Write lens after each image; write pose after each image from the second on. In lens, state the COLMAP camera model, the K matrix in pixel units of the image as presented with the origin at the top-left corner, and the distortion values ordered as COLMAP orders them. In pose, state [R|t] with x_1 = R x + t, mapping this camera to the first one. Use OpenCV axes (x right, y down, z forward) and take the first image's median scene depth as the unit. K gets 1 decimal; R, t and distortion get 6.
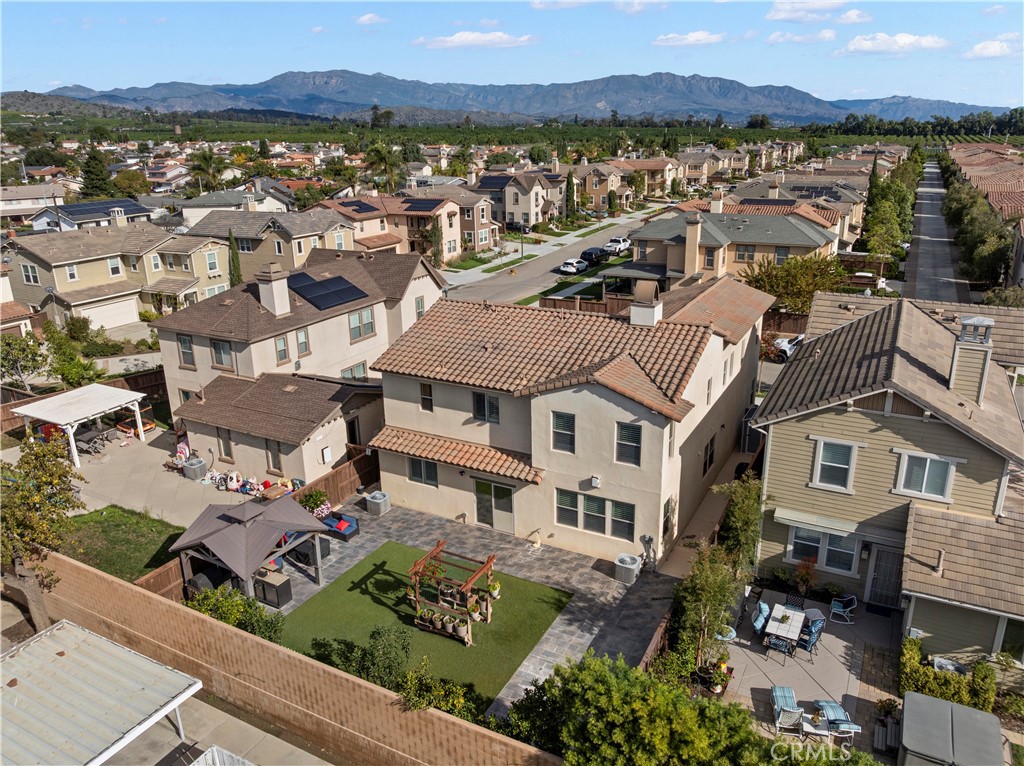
lens RADIAL K [[720.1, 0, 472.4], [0, 720.1, 374.3], [0, 0, 1]] dist [-0.033126, -0.005292]
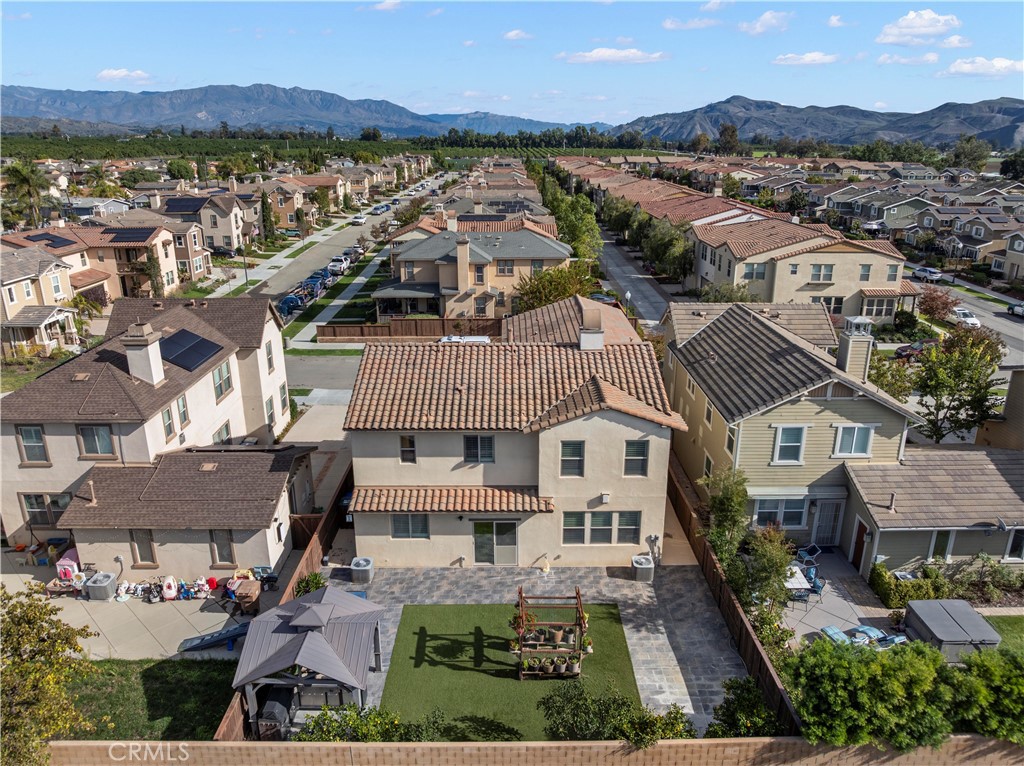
lens RADIAL K [[720.1, 0, 464.4], [0, 720.1, 374.7], [0, 0, 1]] dist [-0.033126, -0.005292]
pose [[0.881559, -0.132424, 0.453119, -0.400036], [0.138763, 0.990136, 0.019398, -0.071349], [-0.451218, 0.045776, 0.891239, 0.094907]]
